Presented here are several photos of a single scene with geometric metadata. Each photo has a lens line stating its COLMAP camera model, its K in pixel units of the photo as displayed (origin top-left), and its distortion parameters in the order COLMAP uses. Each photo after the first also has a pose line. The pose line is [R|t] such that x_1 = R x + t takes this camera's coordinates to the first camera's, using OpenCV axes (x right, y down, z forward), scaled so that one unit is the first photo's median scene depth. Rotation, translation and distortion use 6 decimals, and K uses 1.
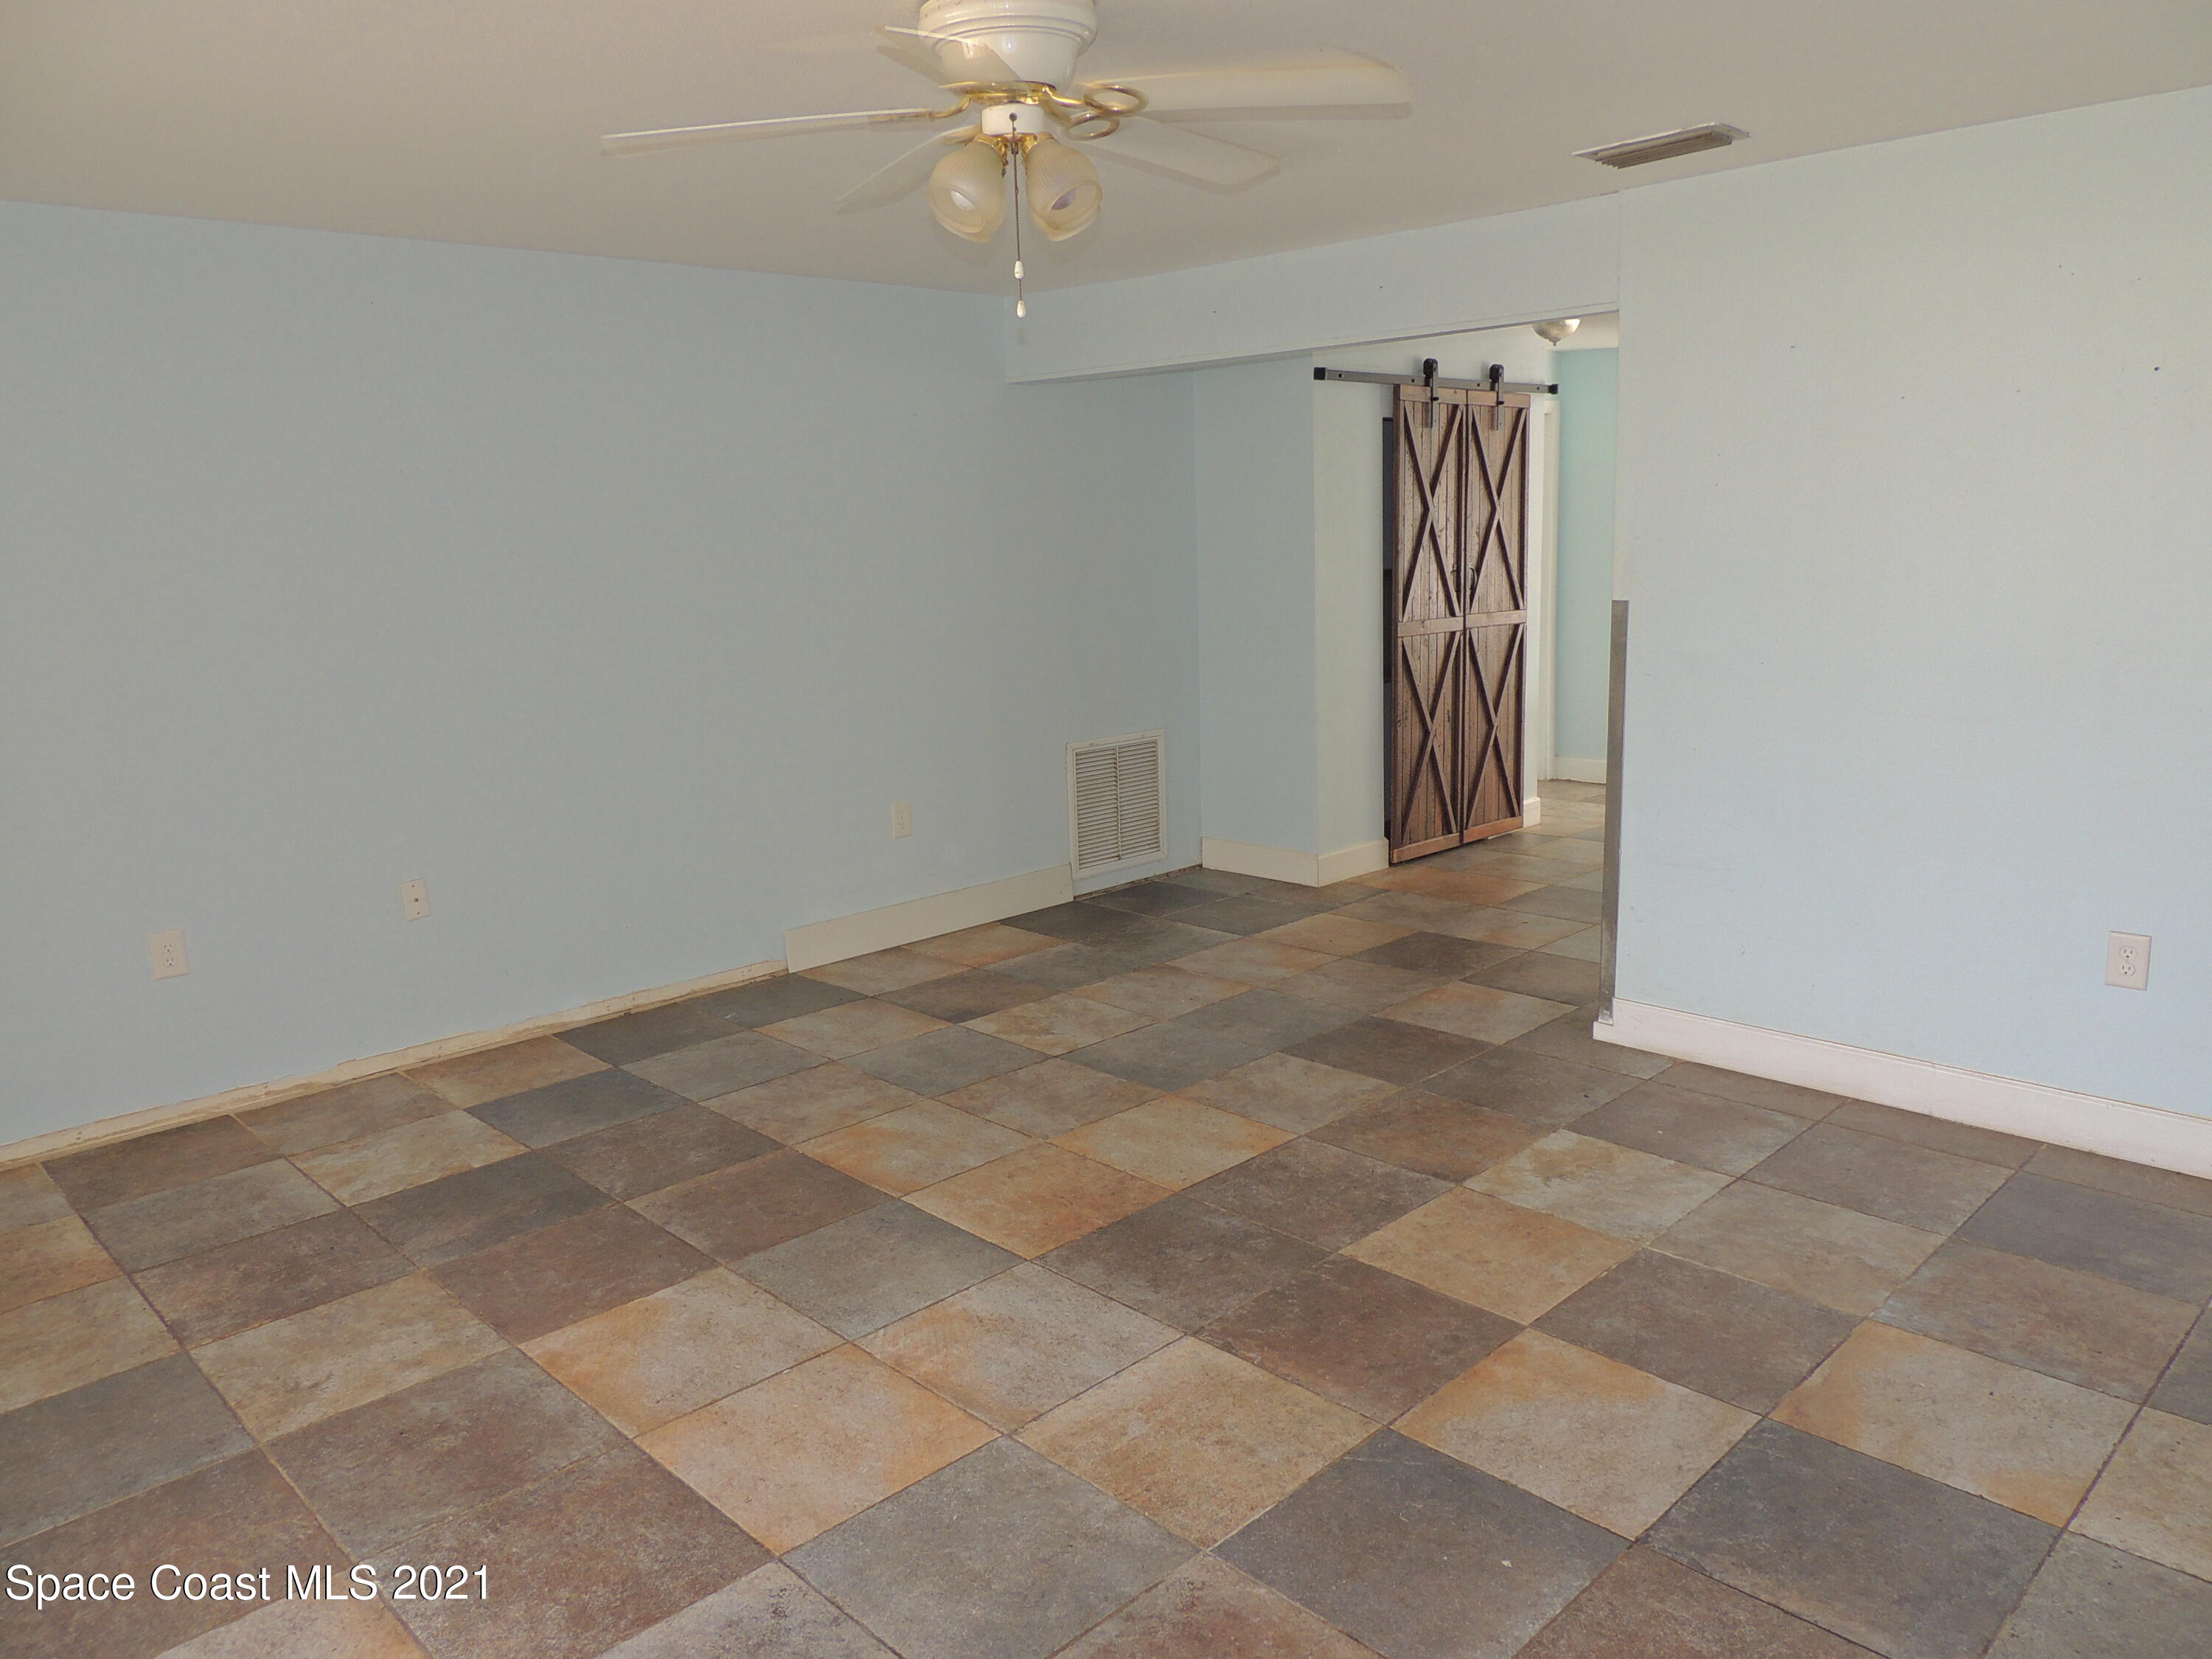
lens RADIAL K [[1579.2, 0, 1105.5], [0, 1579.2, 836.6], [0, 0, 1]] dist [-0.011611, -0.000340]
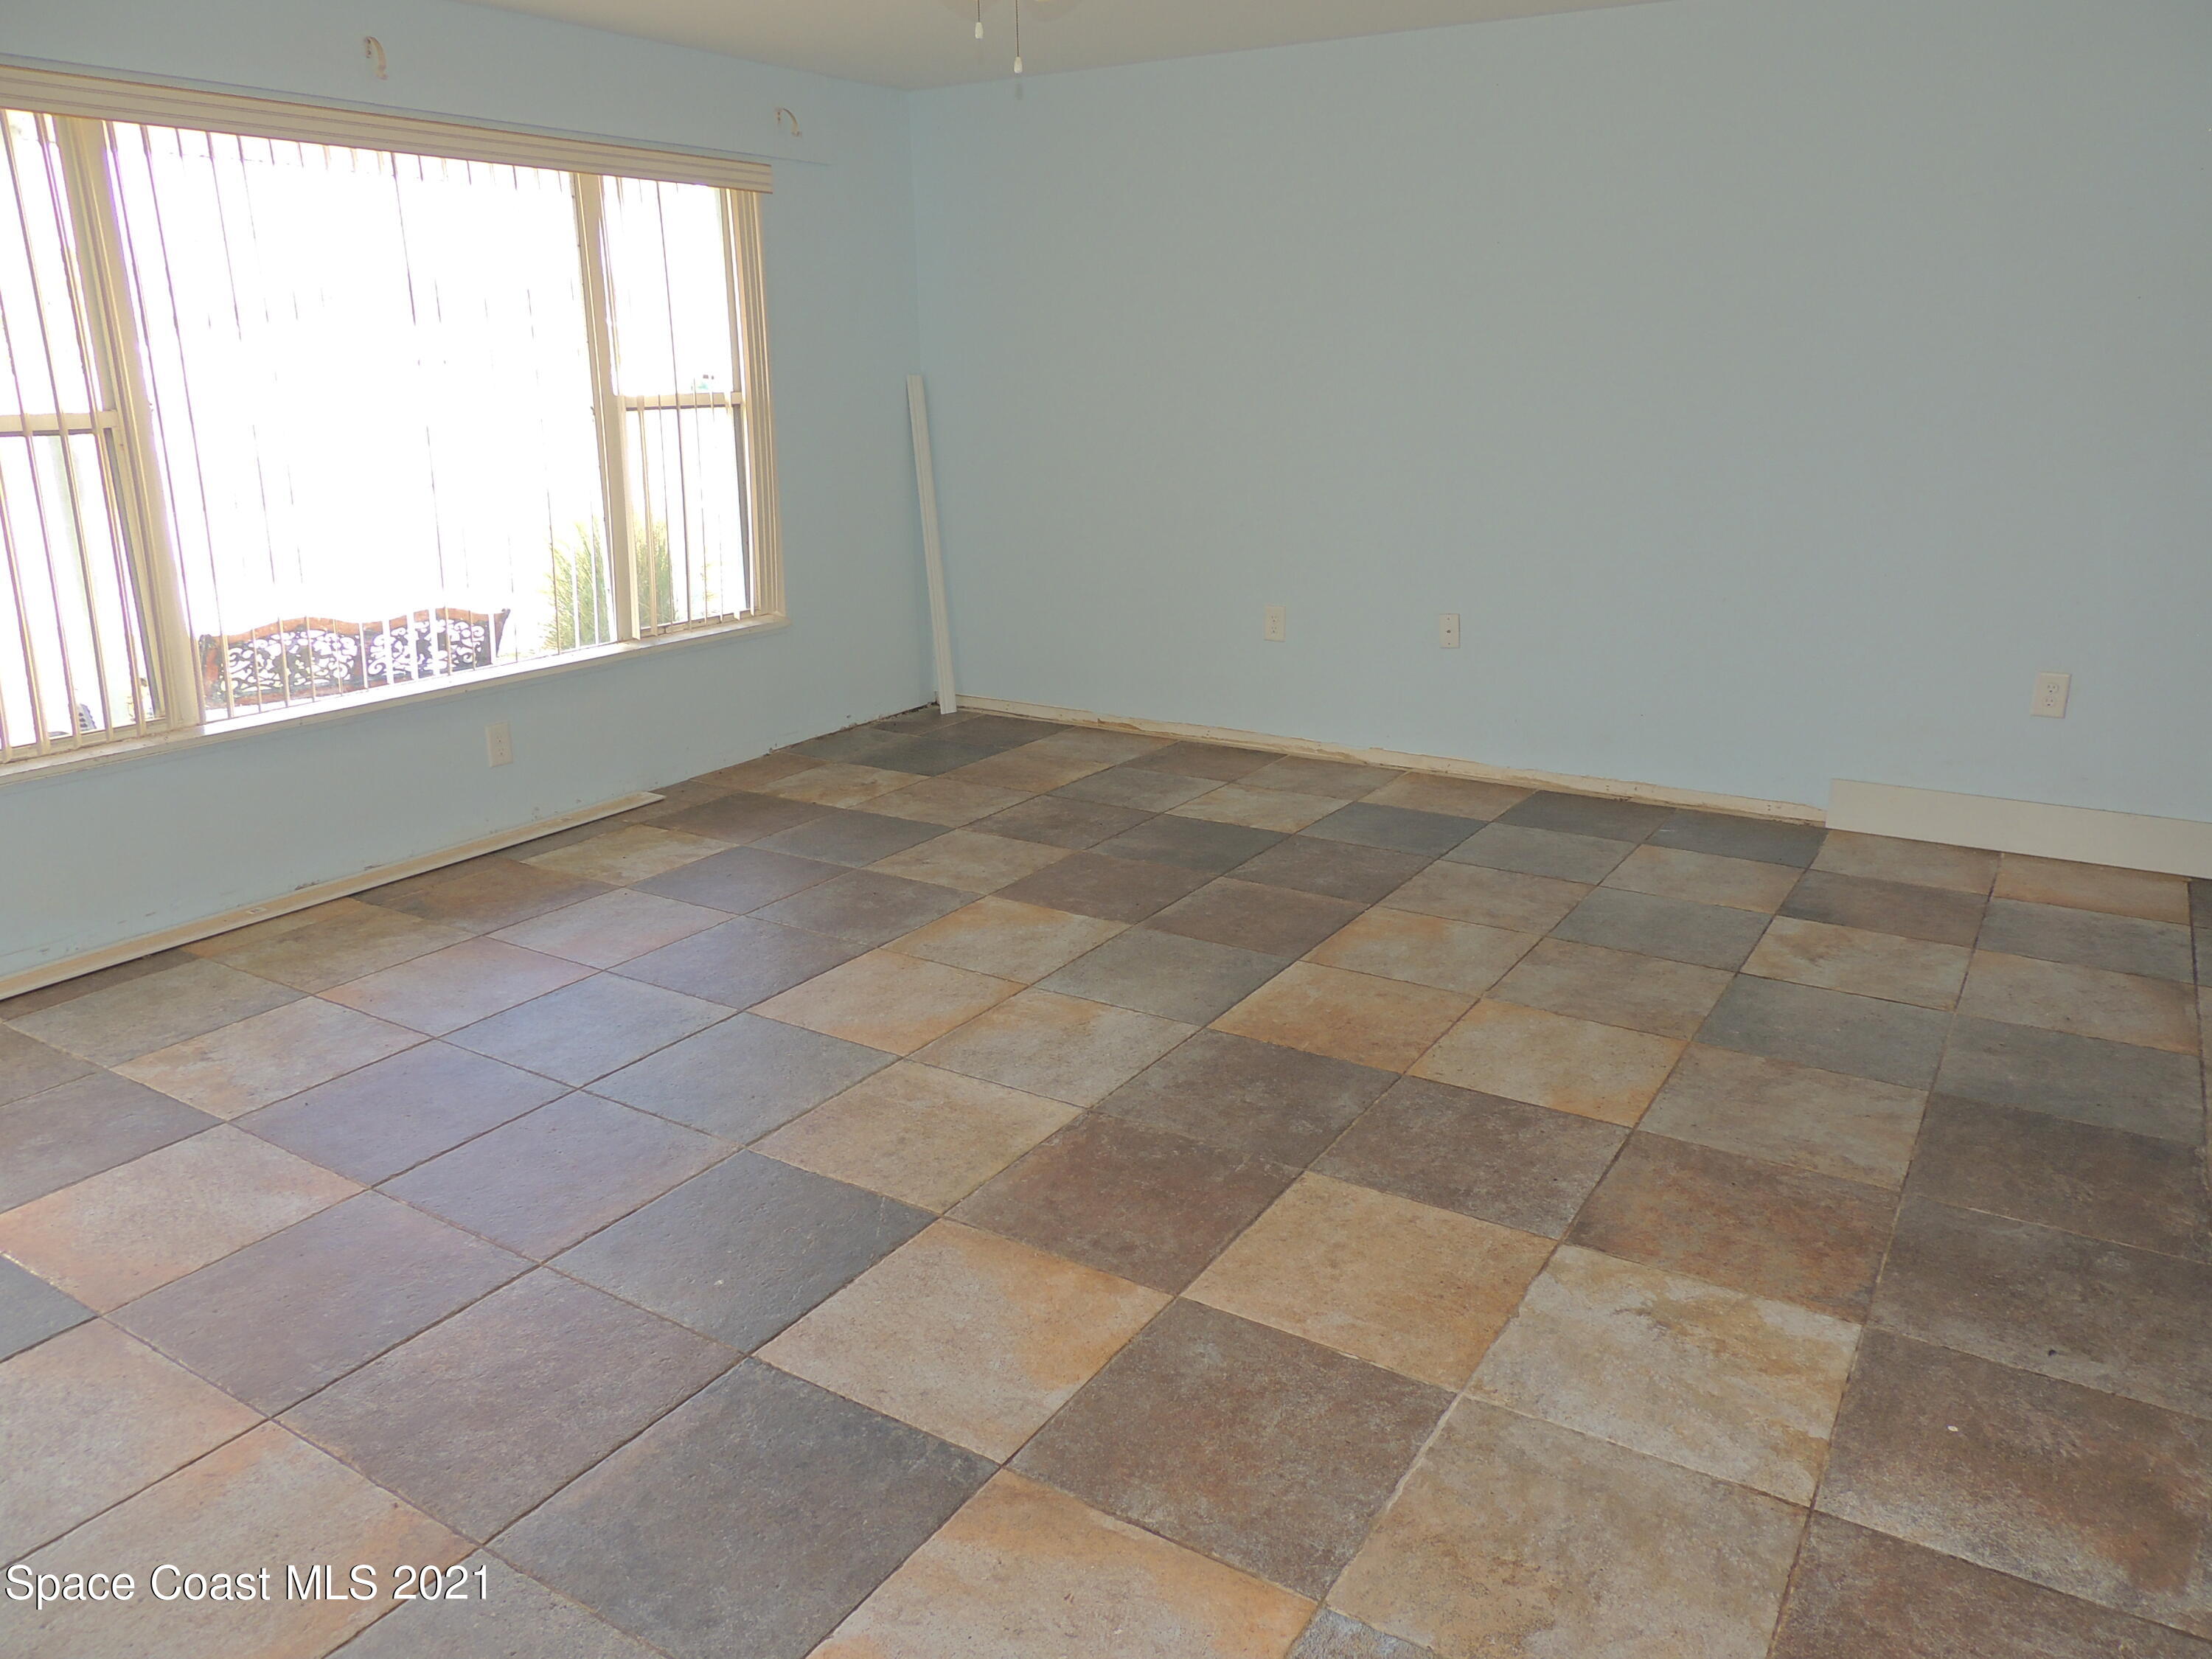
lens RADIAL K [[1579.2, 0, 1096.9], [0, 1579.2, 820.4], [0, 0, 1]] dist [-0.011611, -0.000340]
pose [[0.224386, 0.297952, -0.927834, 0.746307], [-0.186864, 0.947600, 0.259108, -0.096537], [0.956417, 0.115238, 0.268304, 0.572454]]
